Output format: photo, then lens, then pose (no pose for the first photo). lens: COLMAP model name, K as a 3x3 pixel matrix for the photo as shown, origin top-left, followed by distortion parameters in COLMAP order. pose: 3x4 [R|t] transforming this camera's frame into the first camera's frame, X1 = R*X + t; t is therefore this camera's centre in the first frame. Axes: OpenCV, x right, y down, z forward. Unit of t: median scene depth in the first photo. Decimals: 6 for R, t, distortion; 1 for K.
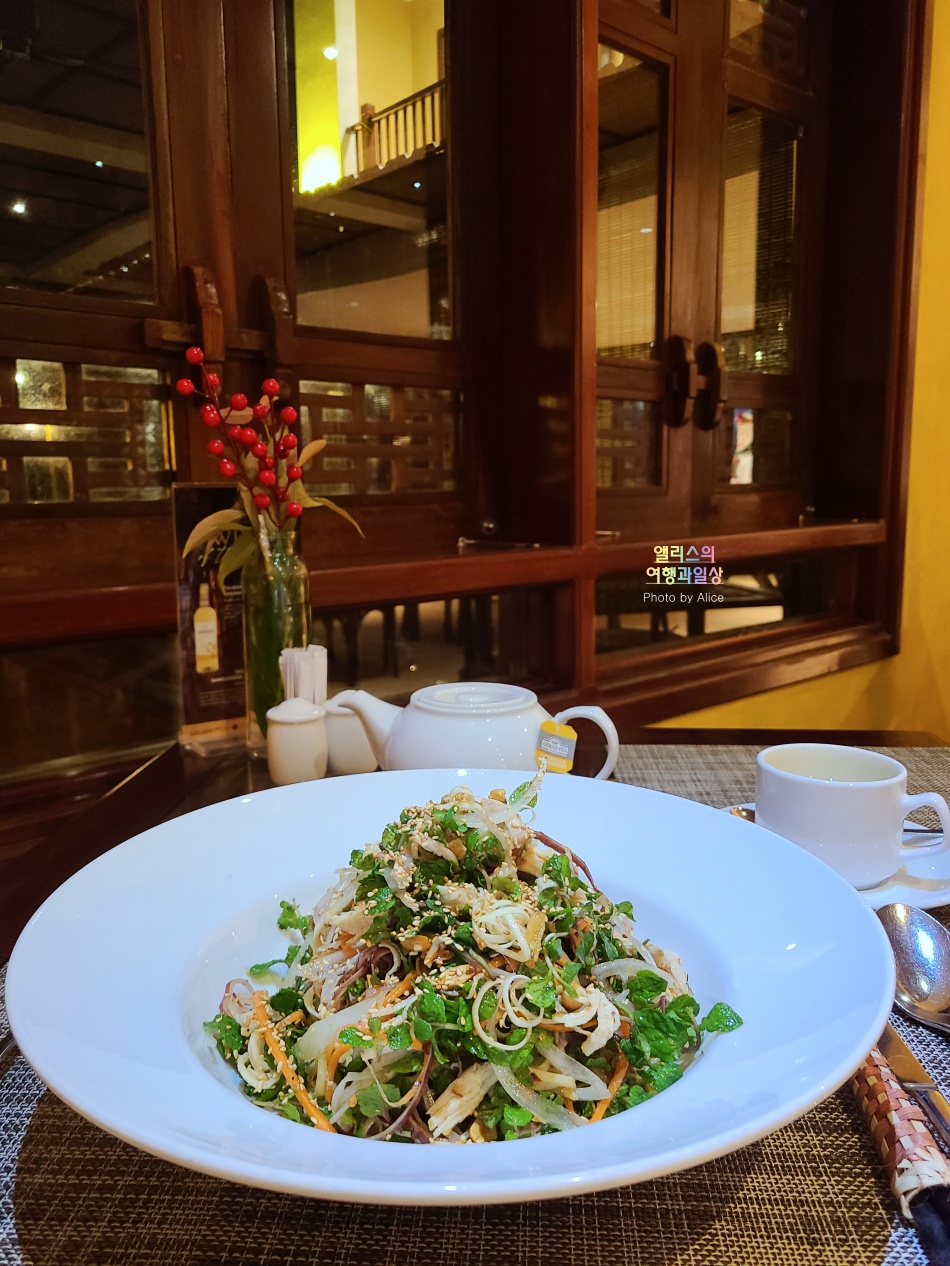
lens RADIAL K [[966.8, 0, 459.6], [0, 966.8, 631.1], [0, 0, 1]] dist [0.041082, -0.043169]
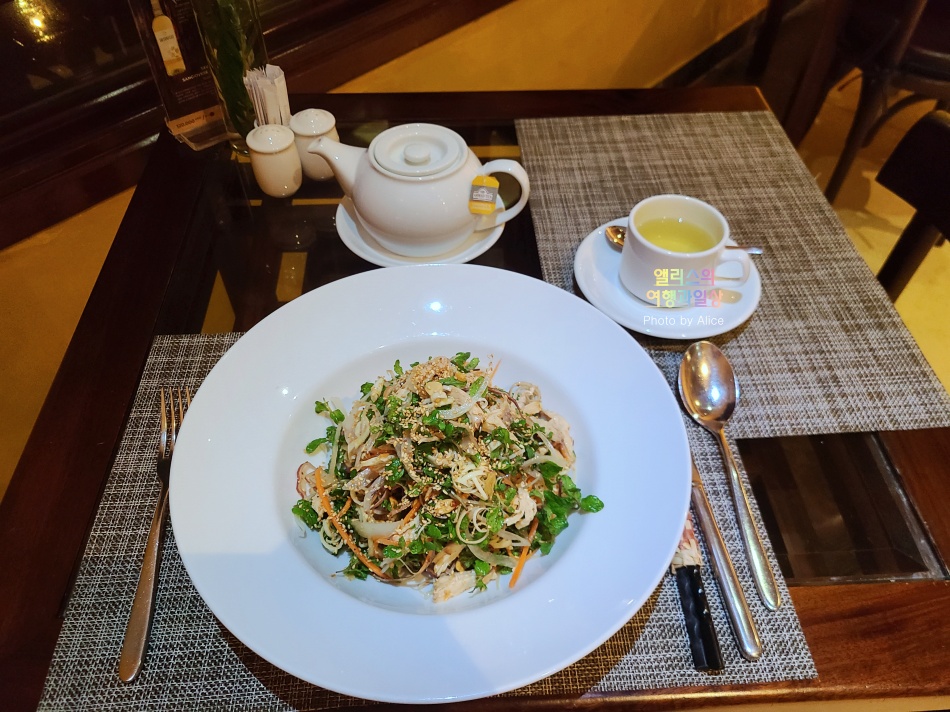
lens RADIAL K [[727.8, 0, 475.0], [0, 727.8, 356.0], [0, 0, 1]] dist [0.030193, -0.009298]
pose [[0.991793, -0.085304, 0.095237, -0.046887], [0.003582, 0.763131, 0.646234, -0.637538], [-0.127805, -0.640589, 0.757173, 0.176279]]
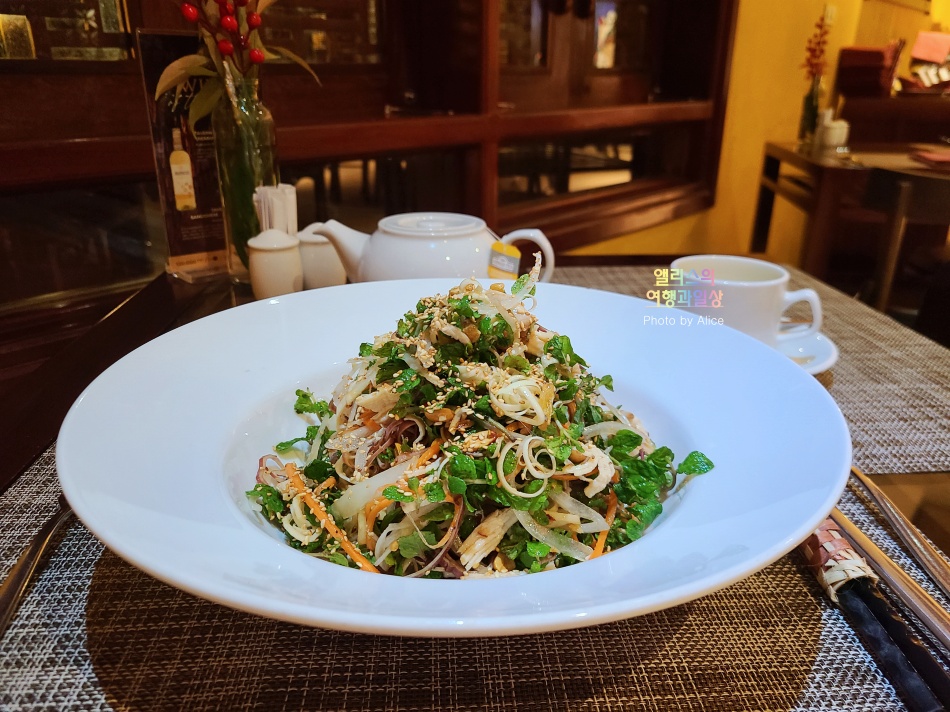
lens RADIAL K [[725.5, 0, 474.0], [0, 725.5, 368.2], [0, 0, 1]] dist [0.041082, -0.043169]
pose [[0.990105, -0.035324, 0.135811, -0.113885], [0.003908, 0.974366, 0.224936, 0.076128], [-0.140275, -0.222179, 0.964862, 0.185668]]
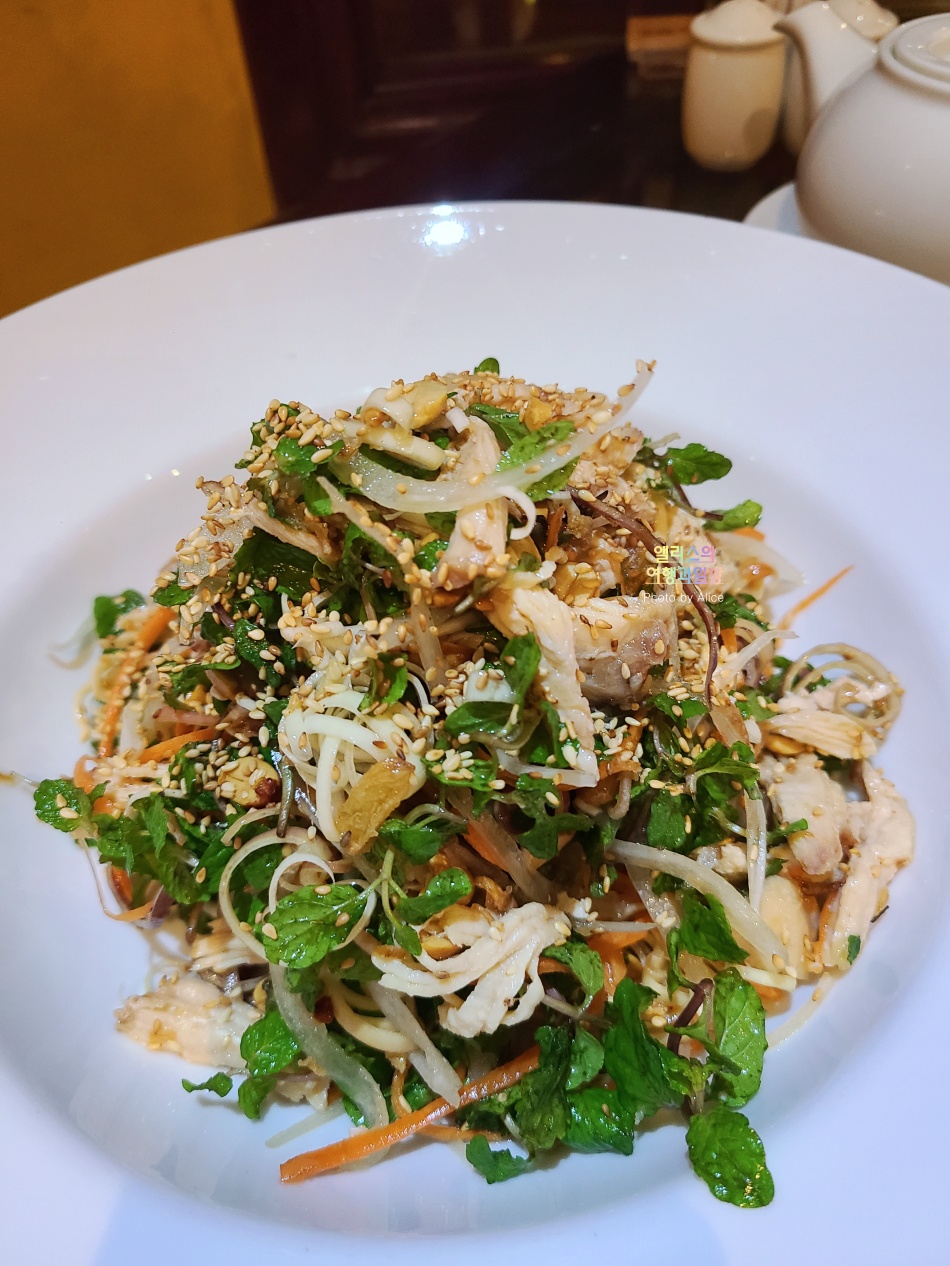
lens RADIAL K [[966.8, 0, 459.6], [0, 966.8, 631.1], [0, 0, 1]] dist [0.041082, -0.043169]
pose [[0.794023, 0.414016, -0.445104, 0.252508], [-0.026650, 0.755219, 0.654930, -0.026027], [0.607303, -0.508168, 0.610695, 0.751827]]
